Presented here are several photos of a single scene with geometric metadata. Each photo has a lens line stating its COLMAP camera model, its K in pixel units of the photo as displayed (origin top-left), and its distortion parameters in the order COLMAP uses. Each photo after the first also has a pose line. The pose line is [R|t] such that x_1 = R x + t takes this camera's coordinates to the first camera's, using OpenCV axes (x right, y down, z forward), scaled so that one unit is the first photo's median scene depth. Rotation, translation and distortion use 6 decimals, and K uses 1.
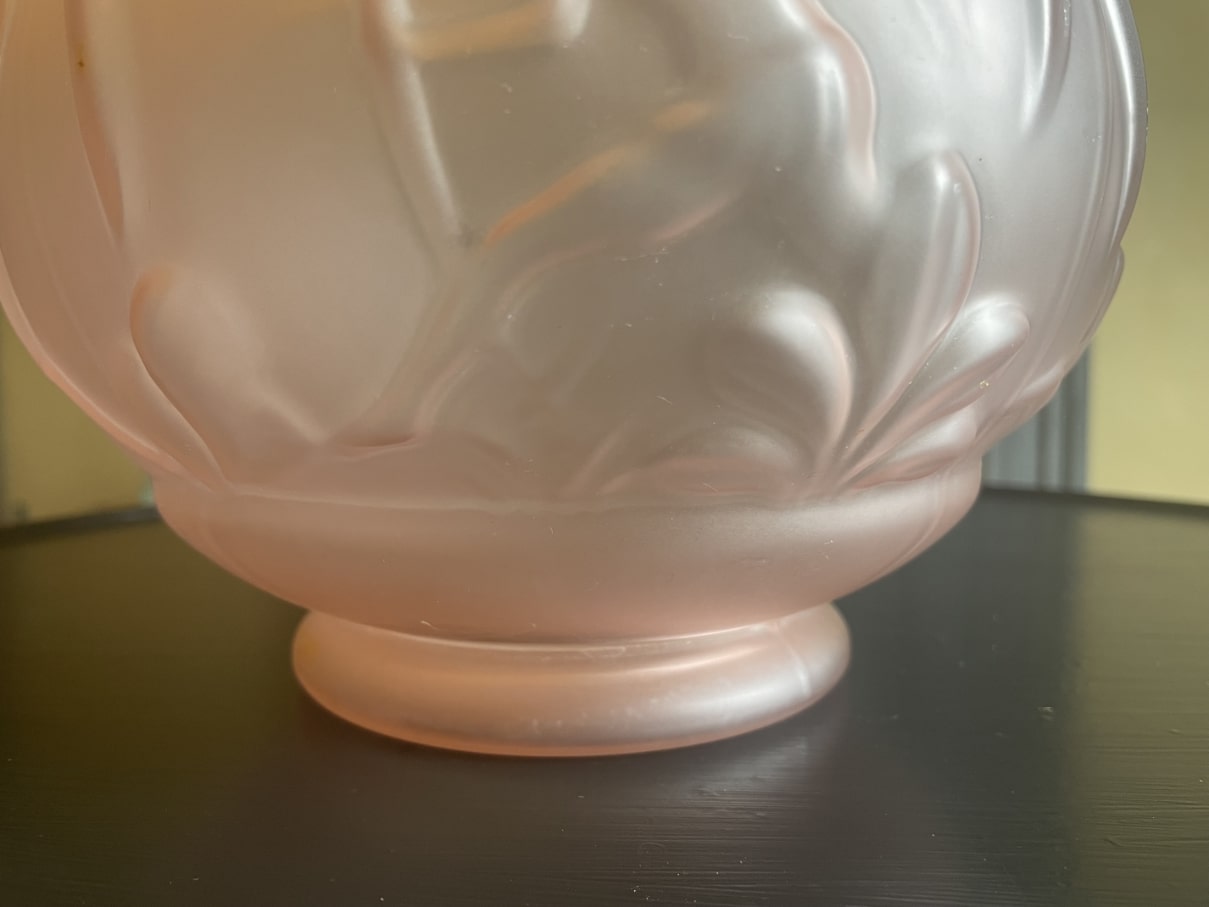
lens RADIAL K [[926.9, 0, 604.5], [0, 926.9, 453.5], [0, 0, 1]] dist [0.005531, -0.007430]
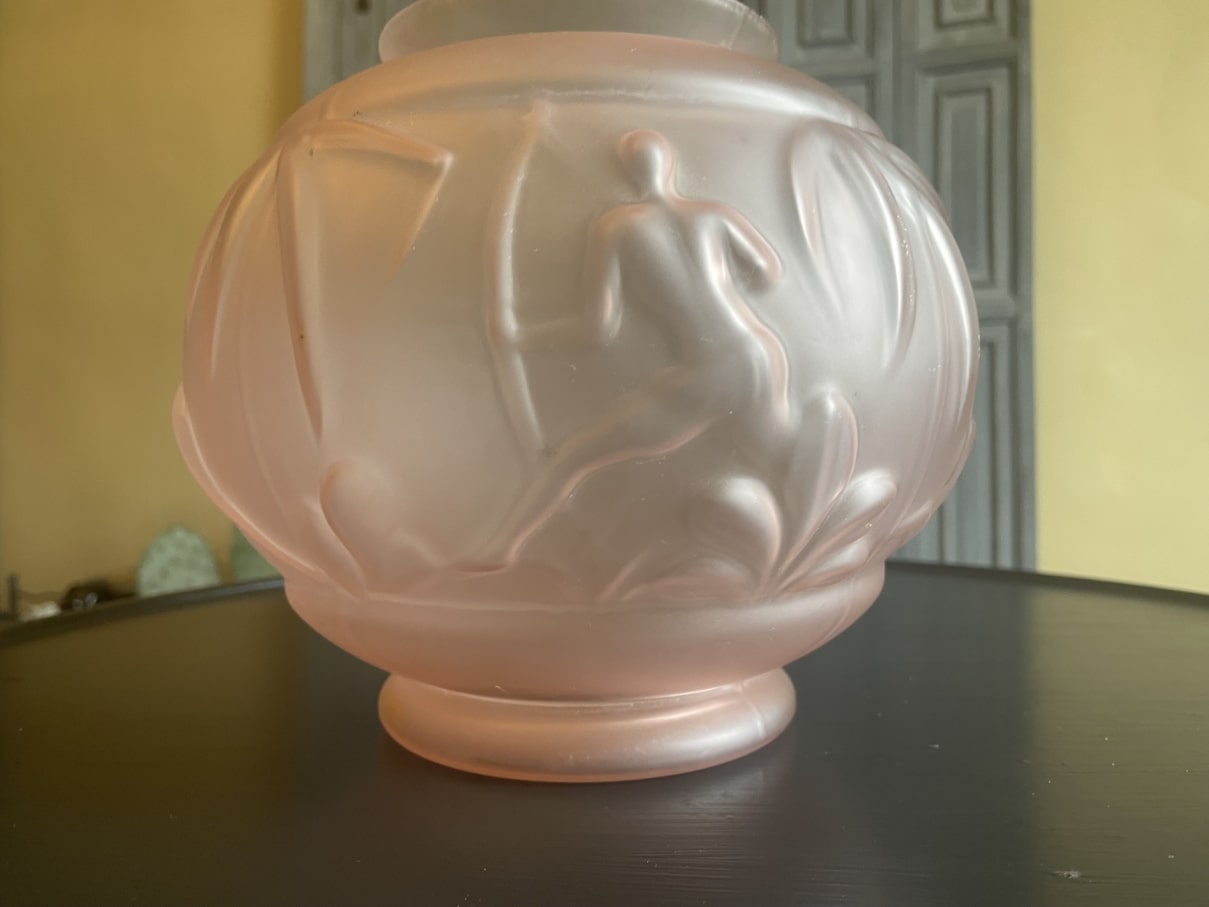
lens RADIAL K [[920.1, 0, 608.1], [0, 920.1, 447.2], [0, 0, 1]] dist [0.005606, -0.002289]
pose [[0.999545, -0.003066, 0.029993, -0.063146], [0.005325, 0.997128, -0.075553, -0.082150], [-0.029676, 0.075679, 0.996691, -0.474074]]
